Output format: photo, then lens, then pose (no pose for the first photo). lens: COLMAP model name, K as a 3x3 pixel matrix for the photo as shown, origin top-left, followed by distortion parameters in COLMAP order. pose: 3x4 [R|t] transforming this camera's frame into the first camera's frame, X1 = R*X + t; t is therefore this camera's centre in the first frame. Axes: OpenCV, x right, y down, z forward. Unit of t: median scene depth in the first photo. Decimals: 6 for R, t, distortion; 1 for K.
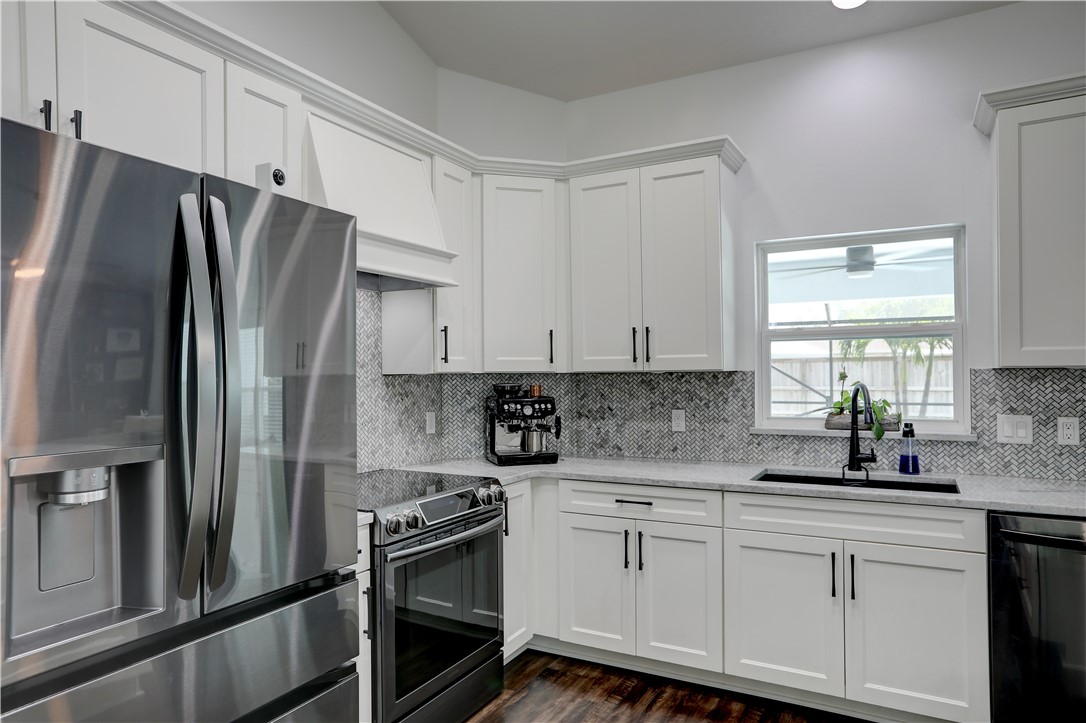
lens RADIAL K [[678.1, 0, 542.3], [0, 678.1, 373.1], [0, 0, 1]] dist [-0.029699, 0.042617]
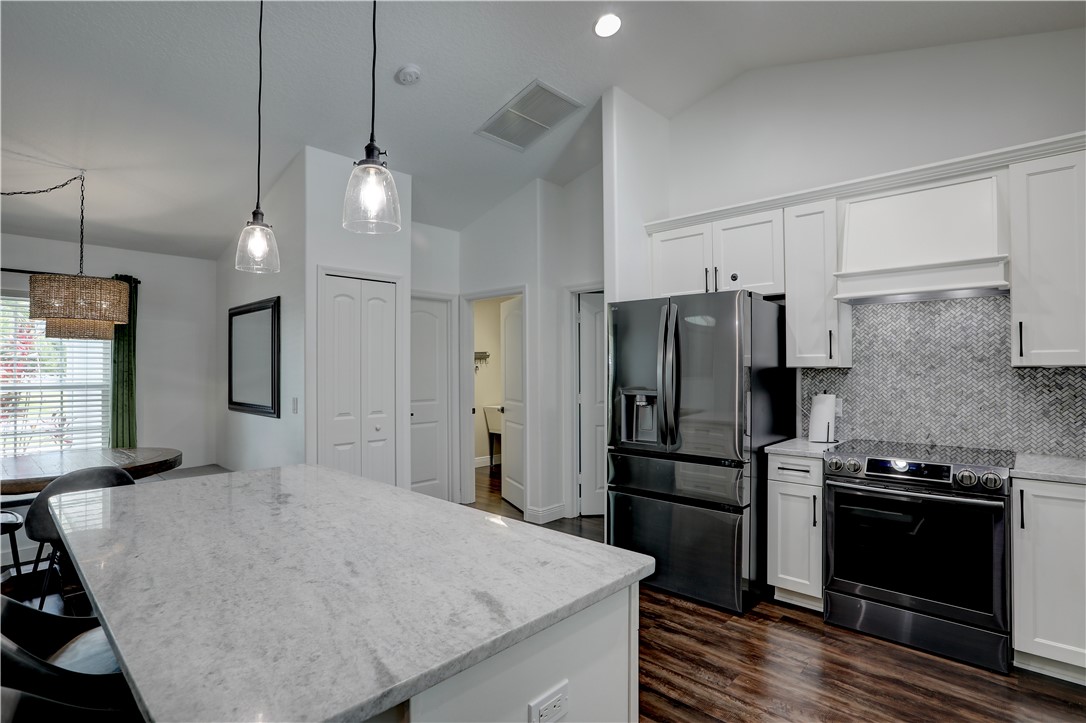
lens RADIAL K [[540.5, 0, 539.3], [0, 540.5, 363.0], [0, 0, 1]] dist [-0.057591, 0.025717]
pose [[-0.261954, -0.001050, -0.965080, 0.835855], [0.004815, 0.999986, -0.002395, -0.006601], [0.965068, -0.005275, -0.261945, 0.485635]]
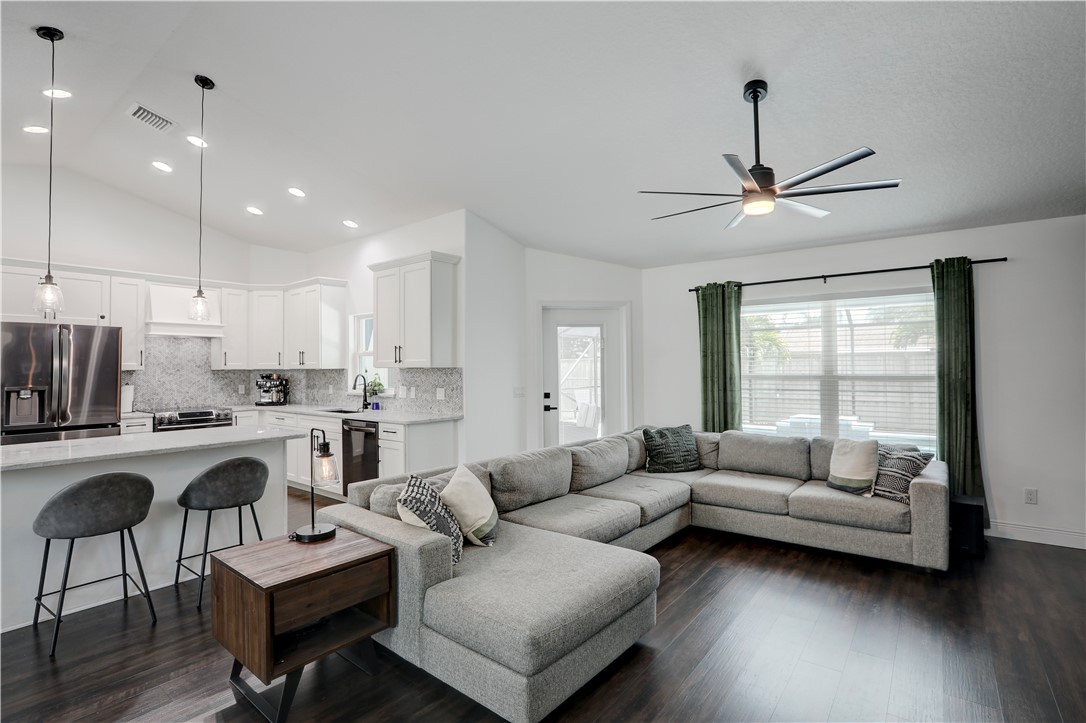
lens RADIAL K [[529.4, 0, 546.6], [0, 529.4, 357.9], [0, 0, 1]] dist [-0.056328, 0.029050]
pose [[0.986077, -0.002462, -0.166268, 1.424258], [-0.000428, 0.999849, -0.017345, -0.010430], [0.166286, 0.017175, 0.985928, -0.791833]]
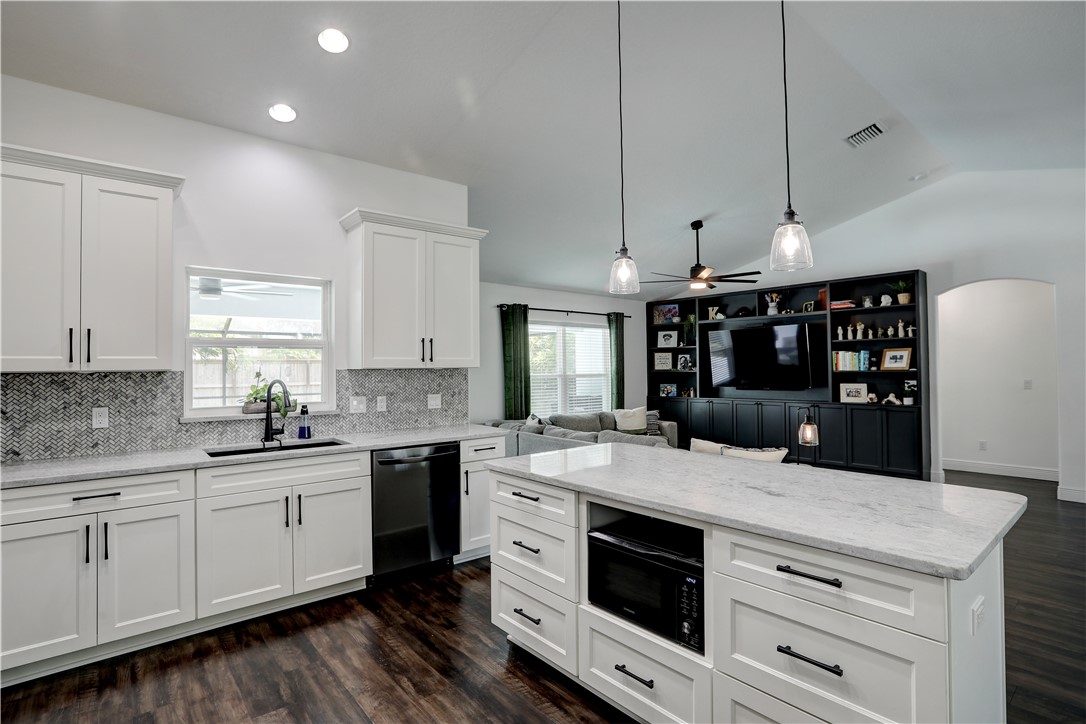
lens RADIAL K [[529.4, 0, 546.6], [0, 529.4, 358.4], [0, 0, 1]] dist [-0.056328, 0.029050]
pose [[0.367611, 0.021897, 0.929722, -0.334102], [0.006737, 0.999634, -0.026208, 0.003291], [-0.929955, 0.015898, 0.367329, 0.057305]]
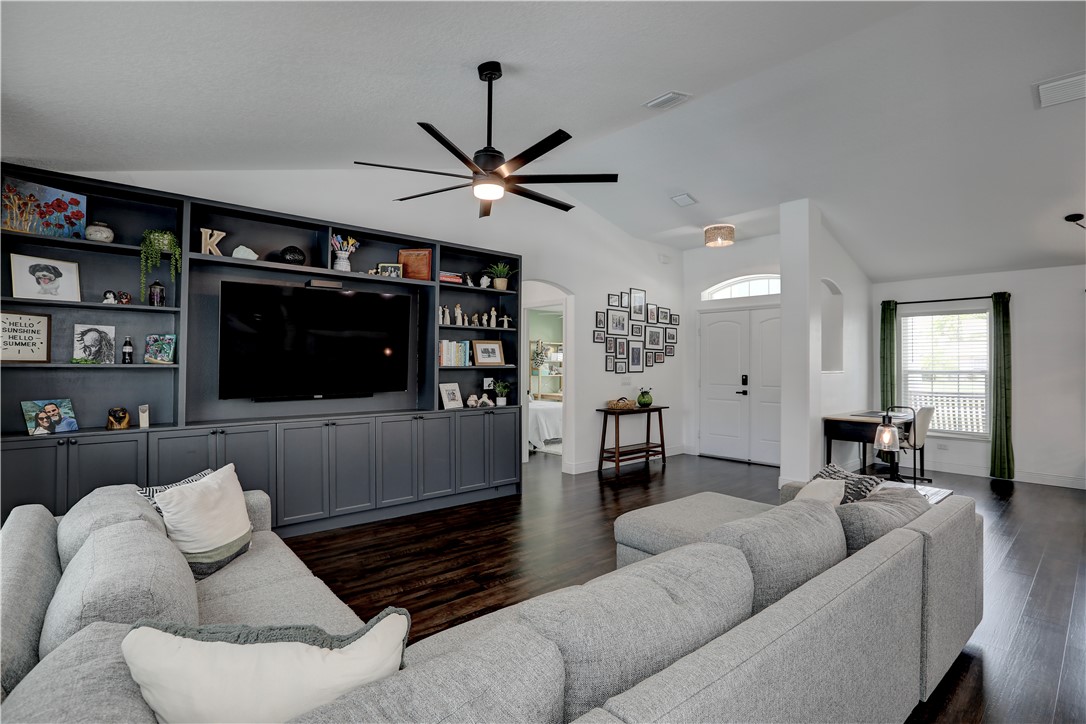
lens RADIAL K [[529.4, 0, 546.6], [0, 529.4, 358.4], [0, 0, 1]] dist [-0.056328, 0.029050]
pose [[-0.939415, 0.006279, 0.342726, 1.223542], [0.002148, 0.999920, -0.012432, 0.002525], [-0.342776, -0.010942, -0.939353, 1.093744]]
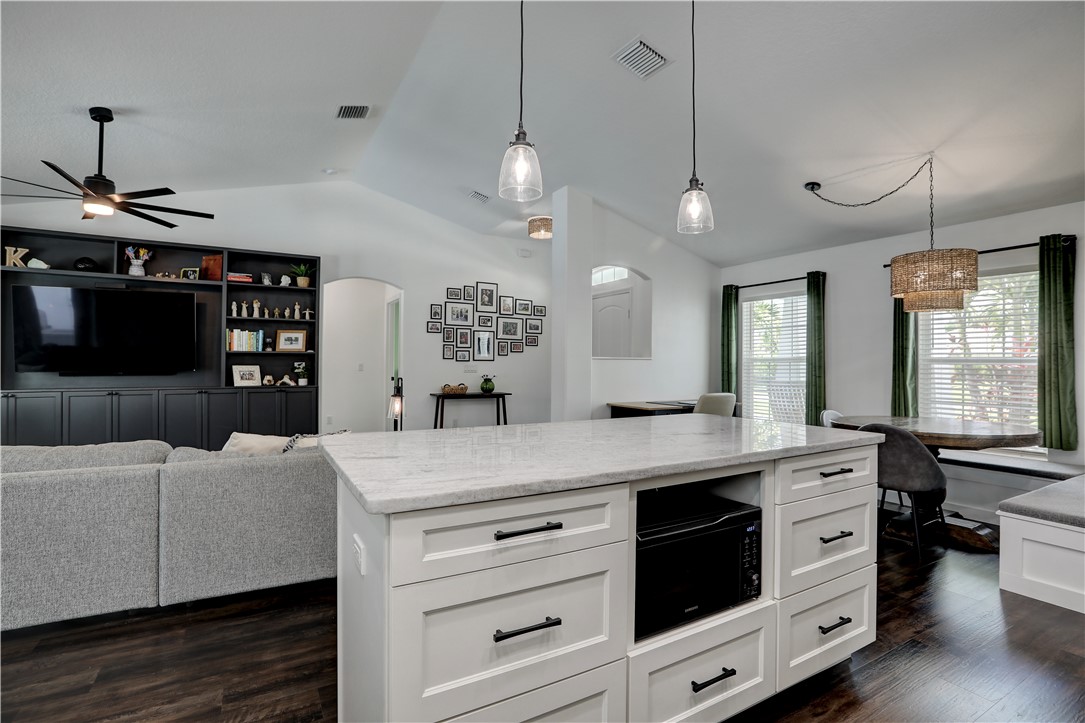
lens RADIAL K [[512.1, 0, 542.5], [0, 512.1, 361.5], [0, 0, 1]] dist [-0.059752, 0.025583]
pose [[-0.846910, 0.005904, 0.531704, 0.152284], [0.001369, 0.999959, -0.008924, 0.061081], [-0.531735, -0.006830, -0.846883, 0.669713]]
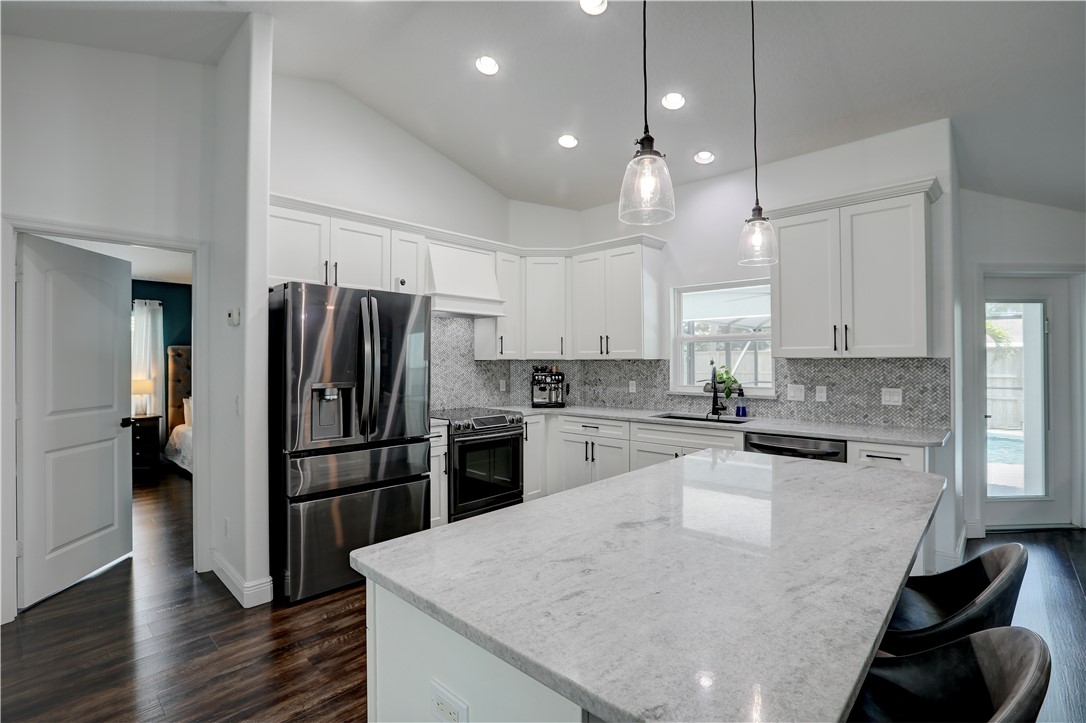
lens RADIAL K [[506.7, 0, 543.7], [0, 506.7, 358.0], [0, 0, 1]] dist [-0.038299, 0.000669]
pose [[0.967881, 0.004956, -0.251362, 0.351590], [-0.006274, 0.999970, -0.004443, 0.001316], [0.251332, 0.005877, 0.967883, -0.414761]]
